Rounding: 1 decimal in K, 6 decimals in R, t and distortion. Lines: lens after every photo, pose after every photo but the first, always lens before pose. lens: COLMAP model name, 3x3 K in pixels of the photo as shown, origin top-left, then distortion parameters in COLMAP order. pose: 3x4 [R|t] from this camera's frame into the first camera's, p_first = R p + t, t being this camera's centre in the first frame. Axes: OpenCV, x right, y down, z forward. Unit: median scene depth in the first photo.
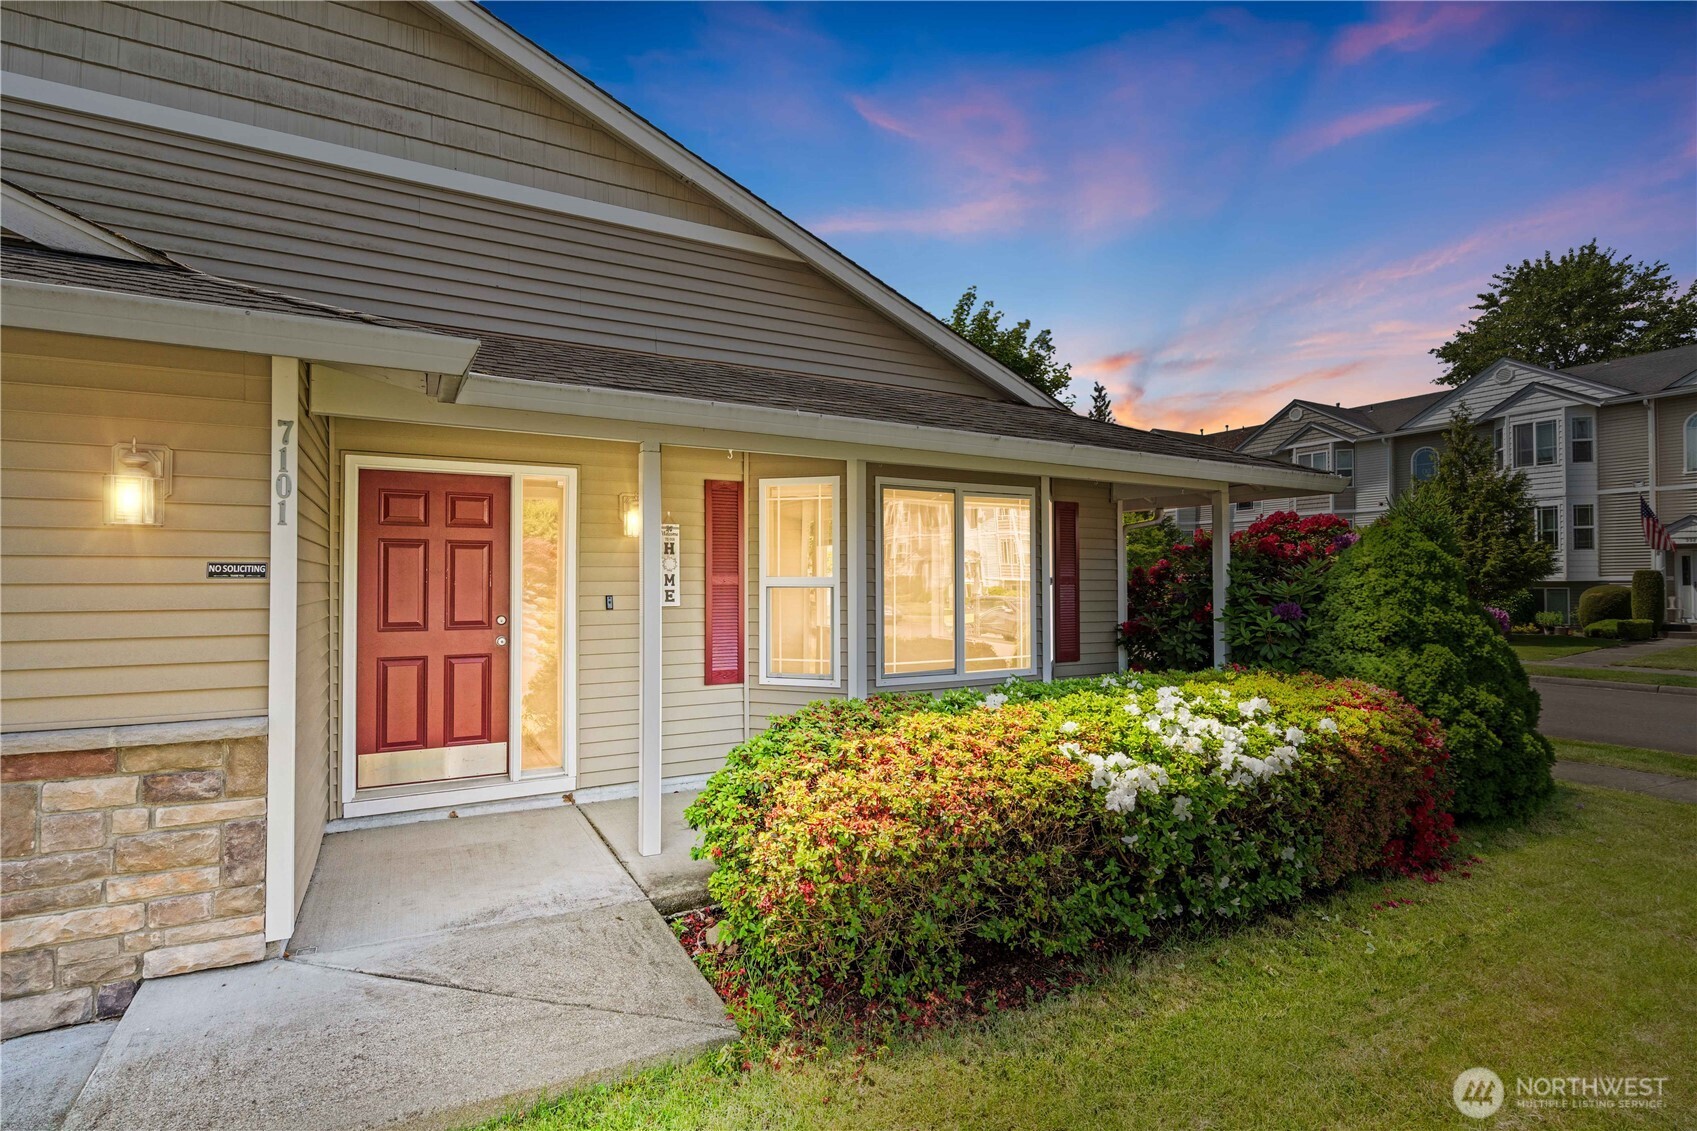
lens RADIAL K [[803.1, 0, 834.0], [0, 803.1, 572.8], [0, 0, 1]] dist [-0.002930, 0.000610]
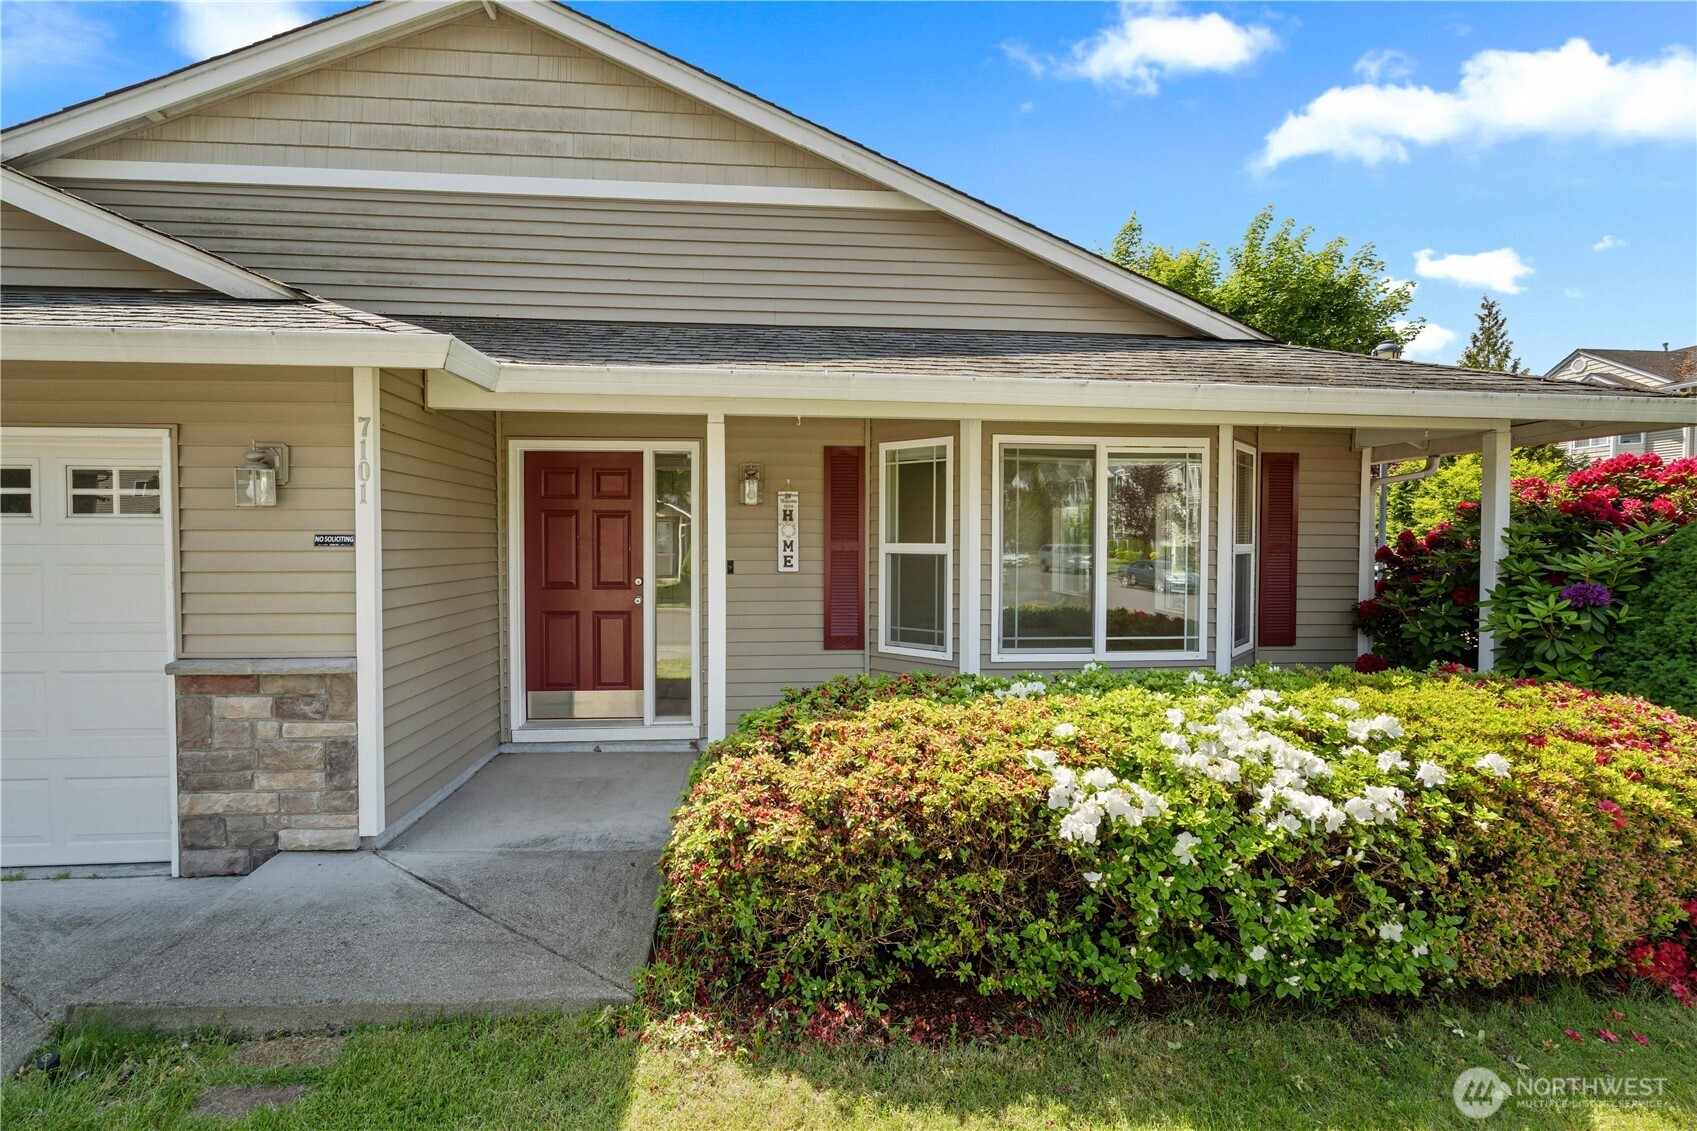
lens RADIAL K [[775.7, 0, 823.7], [0, 775.7, 566.4], [0, 0, 1]] dist [-0.002453, 0.000481]
pose [[0.916854, 0.016888, -0.398866, 0.322036], [0.000023, 0.999103, 0.042357, -0.009997], [0.399223, -0.038844, 0.916031, 0.143100]]
